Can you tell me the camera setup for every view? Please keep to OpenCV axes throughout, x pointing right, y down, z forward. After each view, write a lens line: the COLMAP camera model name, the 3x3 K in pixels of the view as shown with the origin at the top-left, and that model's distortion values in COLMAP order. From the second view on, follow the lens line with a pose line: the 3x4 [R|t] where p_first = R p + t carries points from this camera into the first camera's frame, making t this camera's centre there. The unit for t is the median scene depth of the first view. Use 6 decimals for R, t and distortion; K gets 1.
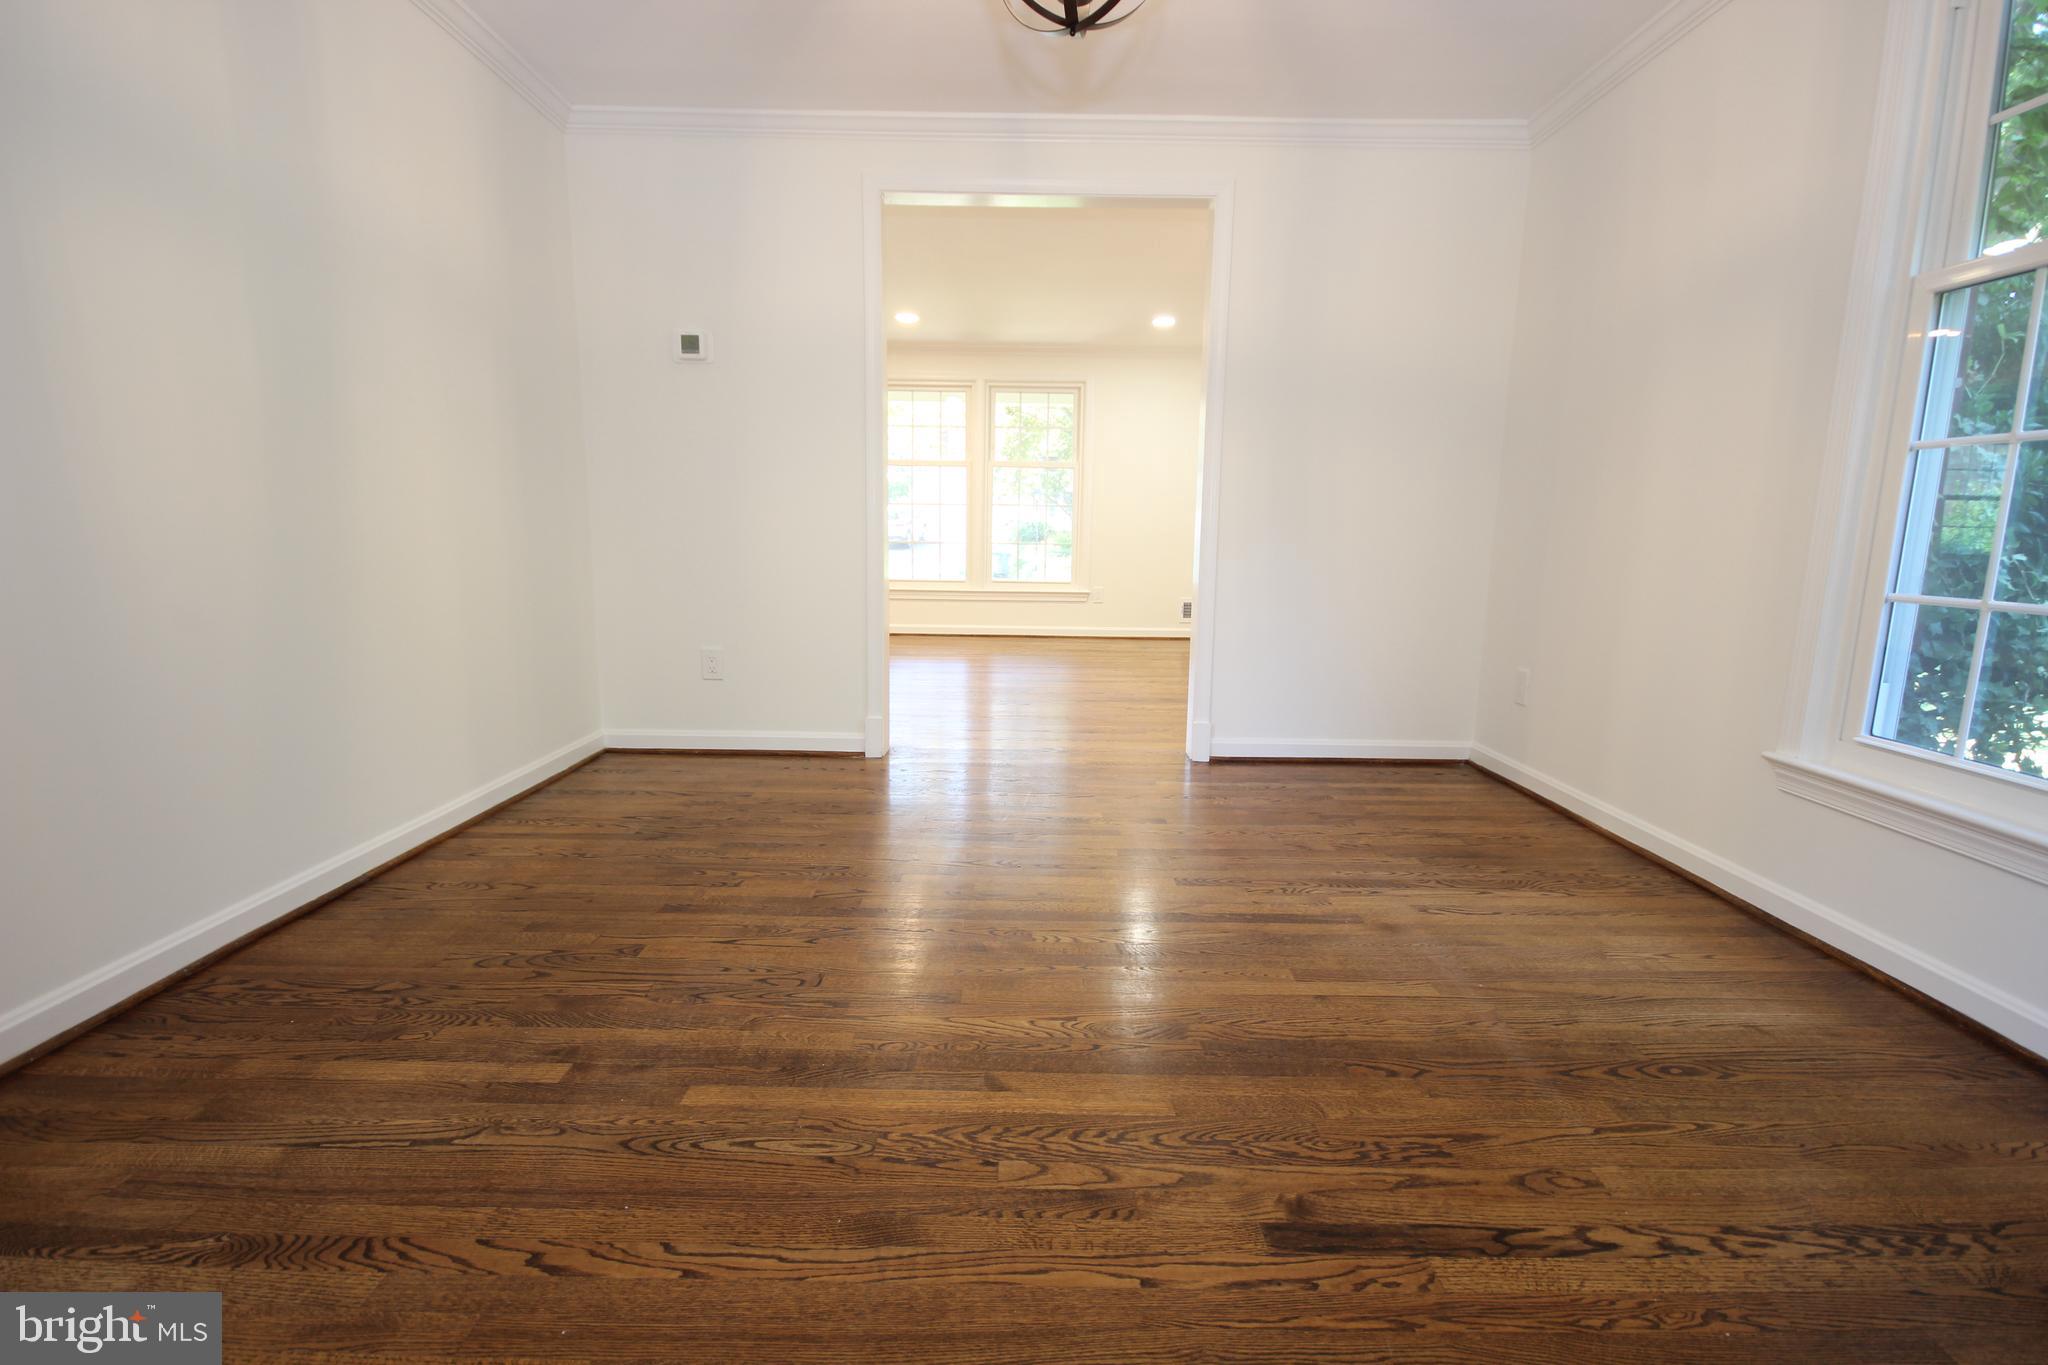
lens RADIAL K [[948.6, 0, 1028.6], [0, 948.6, 696.2], [0, 0, 1]] dist [-0.001224, 0.000474]
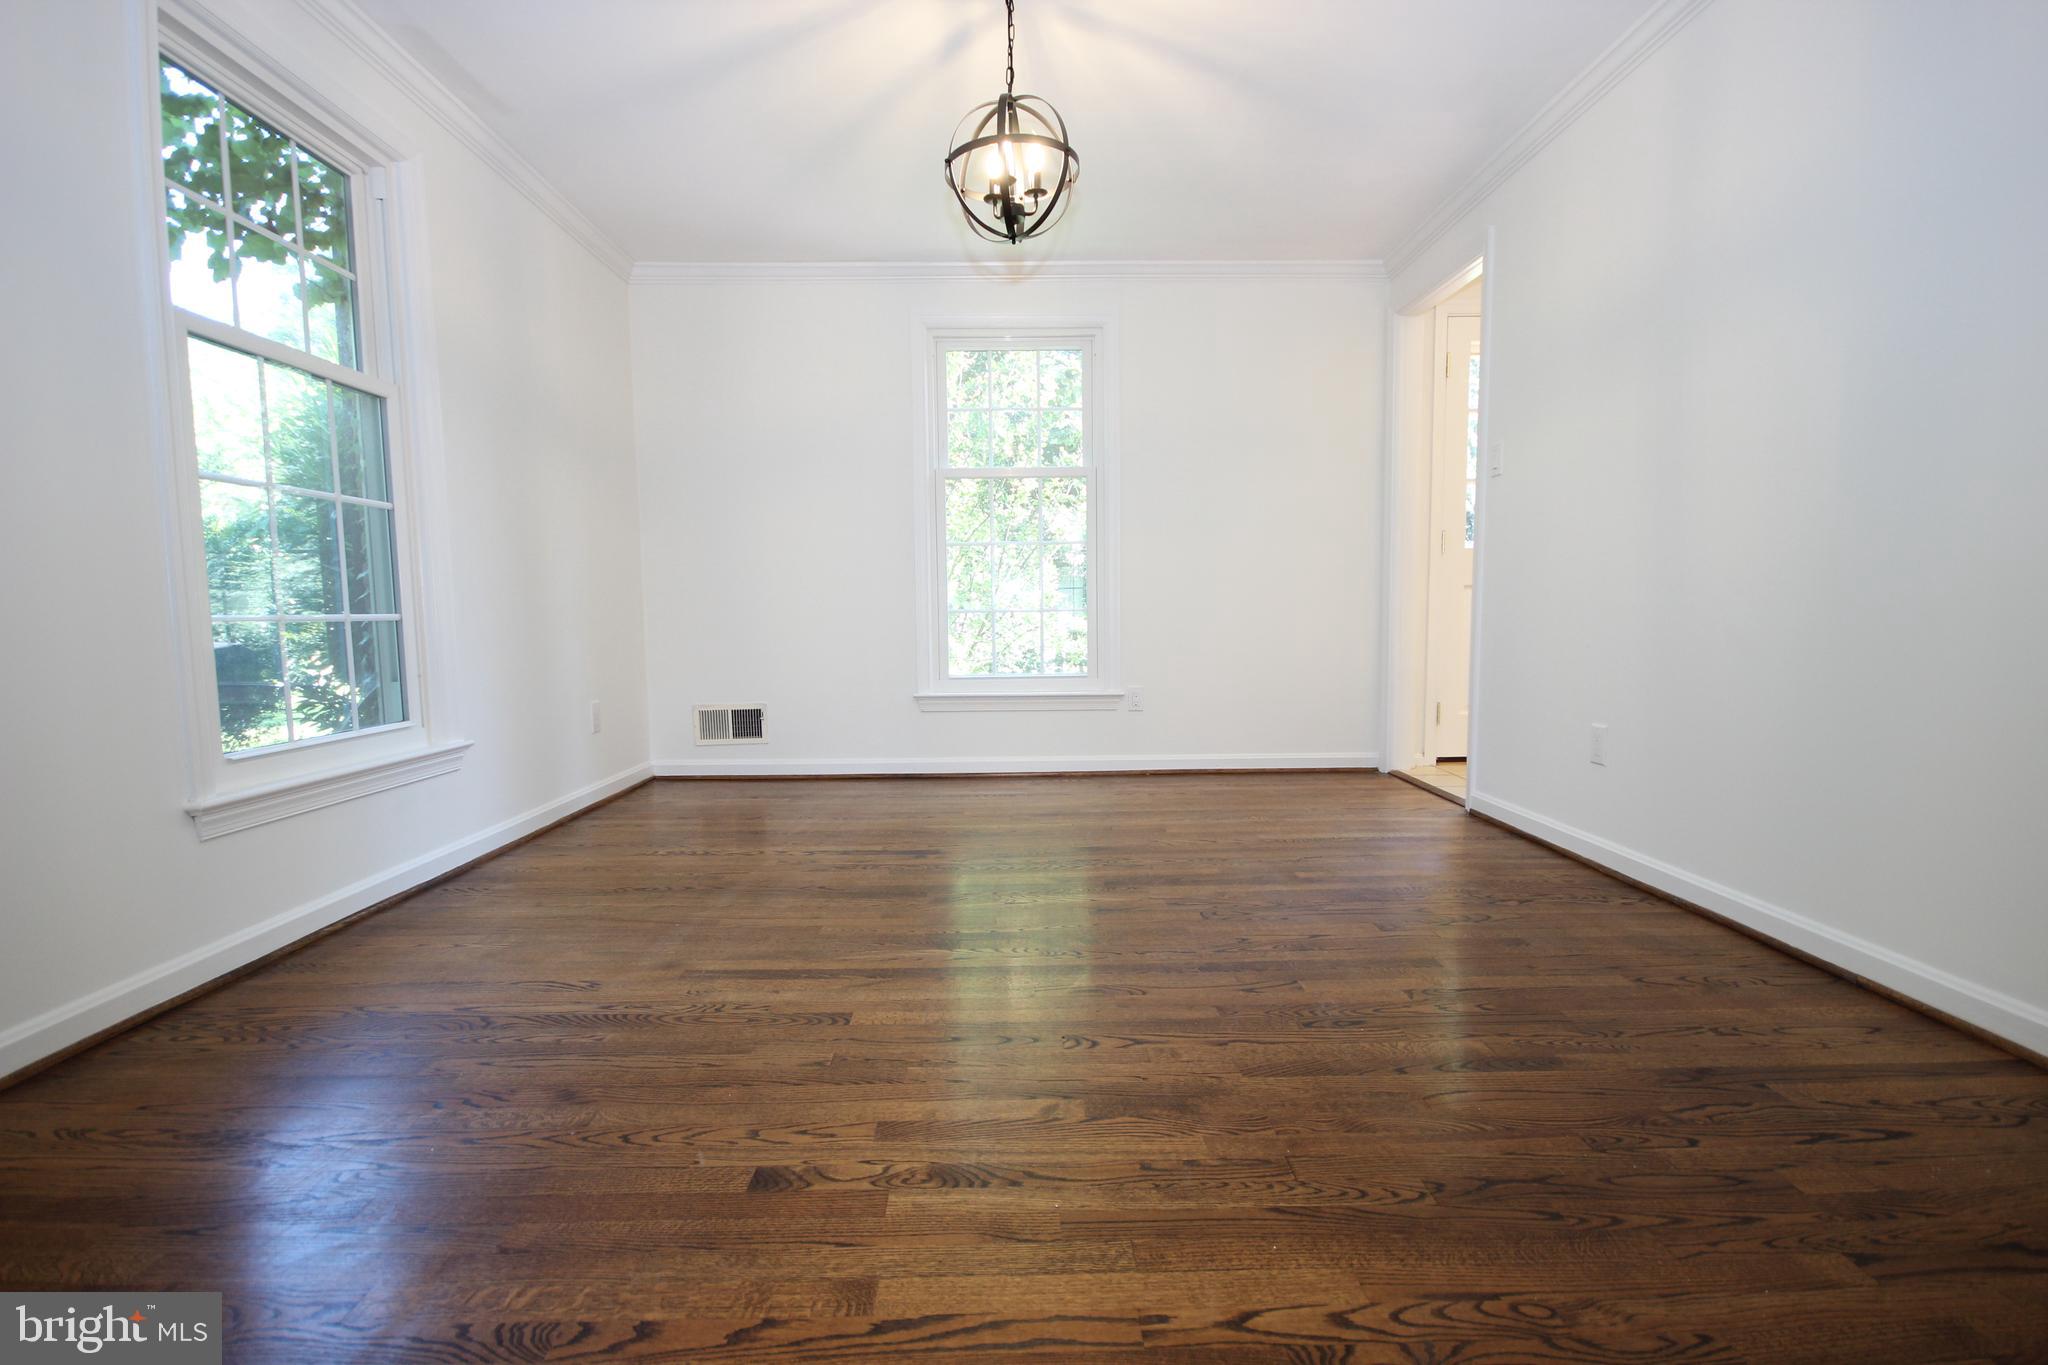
lens RADIAL K [[948.6, 0, 1028.6], [0, 948.6, 696.2], [0, 0, 1]] dist [-0.001224, 0.000474]
pose [[-0.999813, -0.002630, -0.019165, 0.035525], [-0.007553, 0.965147, 0.261601, -0.282924], [0.017809, 0.261697, -0.964986, 1.914235]]
